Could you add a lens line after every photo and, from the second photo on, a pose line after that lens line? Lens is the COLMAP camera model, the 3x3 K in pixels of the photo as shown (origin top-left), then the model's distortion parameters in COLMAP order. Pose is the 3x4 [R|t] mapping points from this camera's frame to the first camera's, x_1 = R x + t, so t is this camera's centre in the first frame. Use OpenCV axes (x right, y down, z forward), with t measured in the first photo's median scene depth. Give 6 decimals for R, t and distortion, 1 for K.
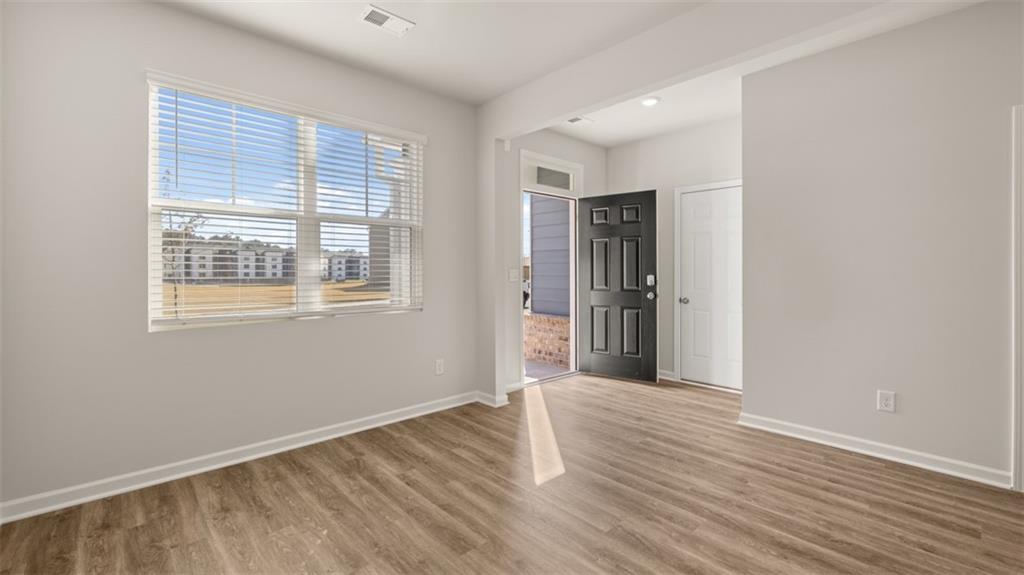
lens RADIAL K [[429.5, 0, 504.6], [0, 429.5, 281.5], [0, 0, 1]] dist [0.002189, -0.000234]
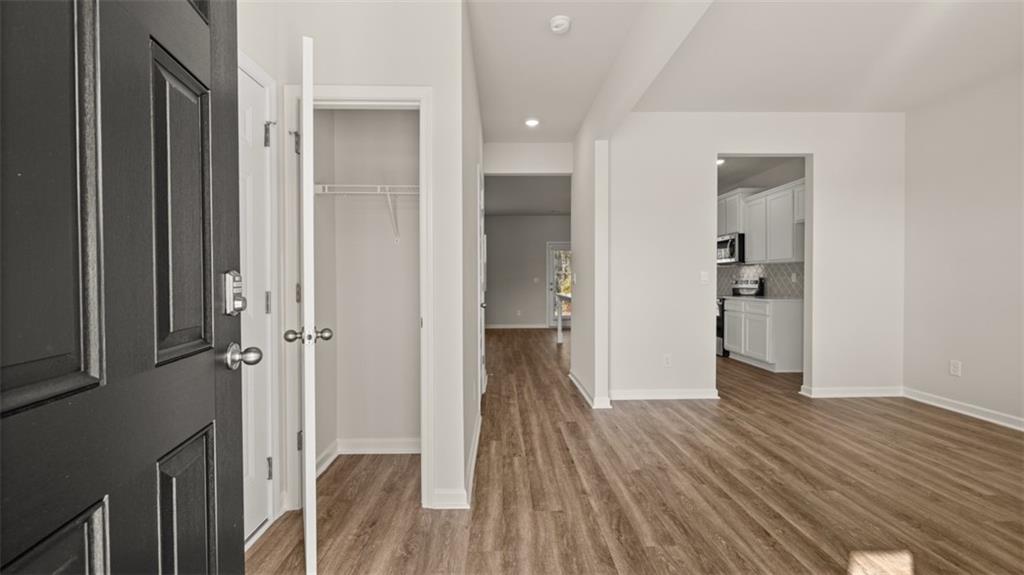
lens RADIAL K [[429.5, 0, 509.4], [0, 429.5, 284.4], [0, 0, 1]] dist [0.002189, -0.000234]
pose [[-0.758229, -0.000422, 0.651989, 0.102286], [0.018611, 0.999578, 0.022290, -0.014294], [-0.651723, 0.029035, -0.757901, 1.743143]]
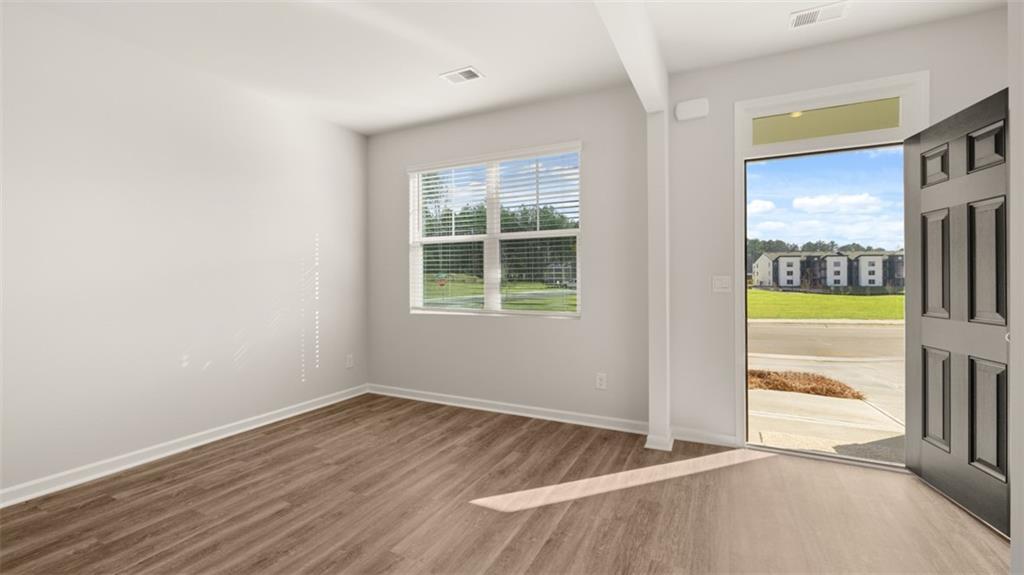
lens RADIAL K [[429.5, 0, 510.5], [0, 429.5, 291.5], [0, 0, 1]] dist [0.002189, -0.000234]
pose [[0.367518, 0.025495, -0.929667, 0.865560], [-0.019311, 0.999618, 0.019779, -0.015734], [0.929816, 0.010684, 0.367870, 0.634176]]
